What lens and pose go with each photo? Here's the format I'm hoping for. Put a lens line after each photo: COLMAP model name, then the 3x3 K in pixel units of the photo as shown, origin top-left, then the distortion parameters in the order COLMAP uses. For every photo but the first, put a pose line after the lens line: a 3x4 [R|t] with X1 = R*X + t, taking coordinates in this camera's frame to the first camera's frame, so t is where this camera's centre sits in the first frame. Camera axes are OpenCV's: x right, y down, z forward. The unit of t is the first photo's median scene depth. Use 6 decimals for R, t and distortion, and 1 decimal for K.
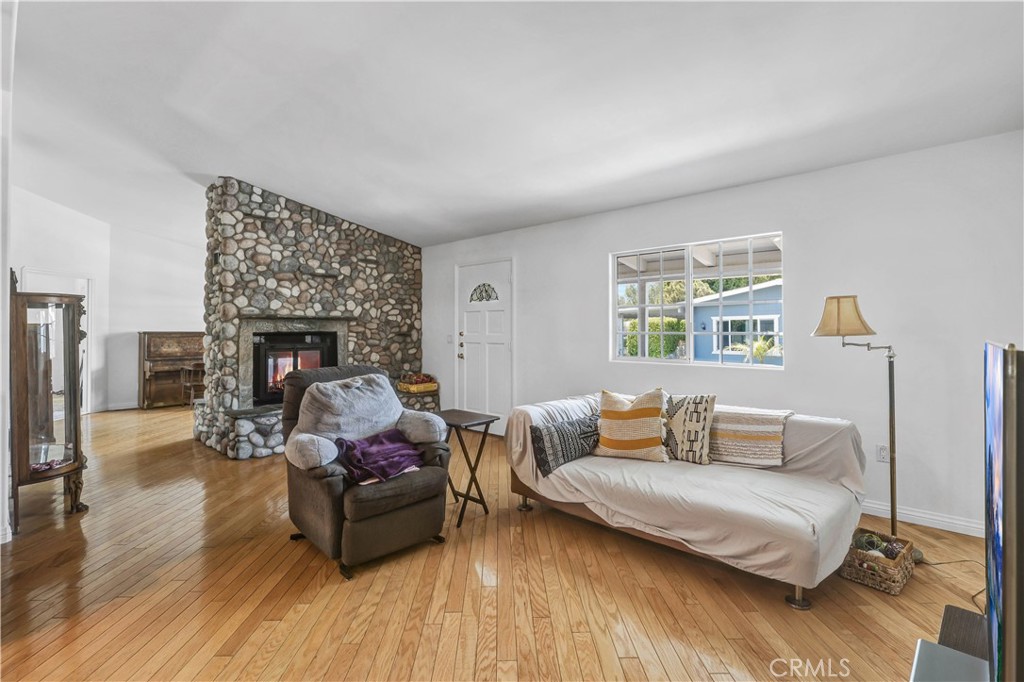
lens RADIAL K [[479.8, 0, 512.0], [0, 479.8, 341.0], [0, 0, 1]] dist [-0.001155, -0.000300]
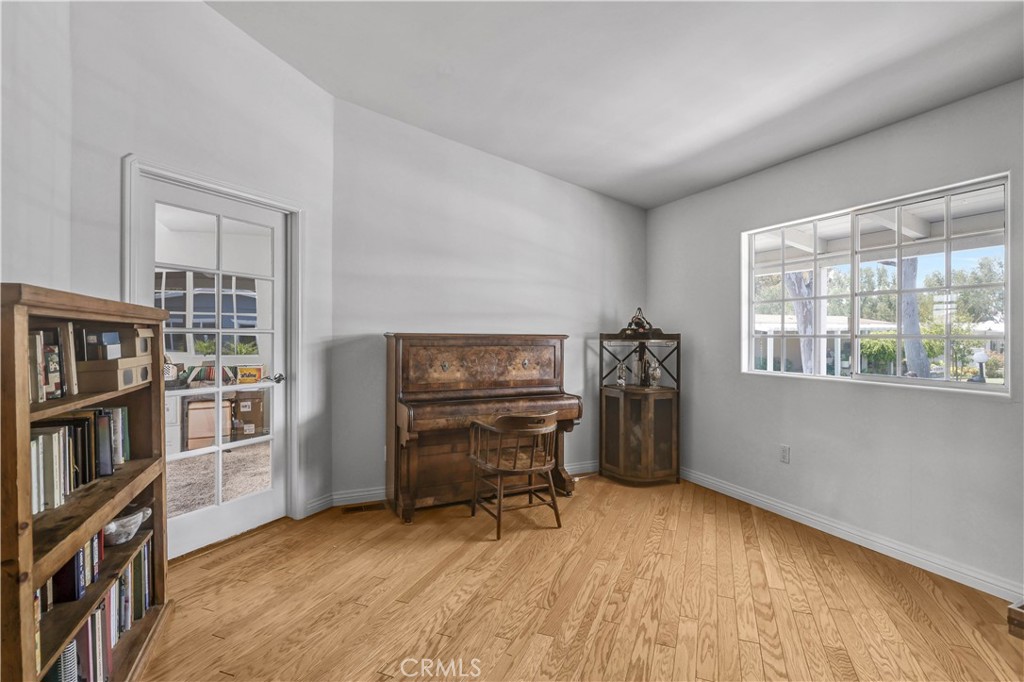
lens RADIAL K [[479.8, 0, 512.0], [0, 479.8, 341.0], [0, 0, 1]] dist [-0.001155, -0.000300]
pose [[0.921030, 0.003582, -0.389474, -0.498260], [-0.001988, 0.999988, 0.004496, -0.014990], [0.389486, -0.003367, 0.921026, 0.635497]]
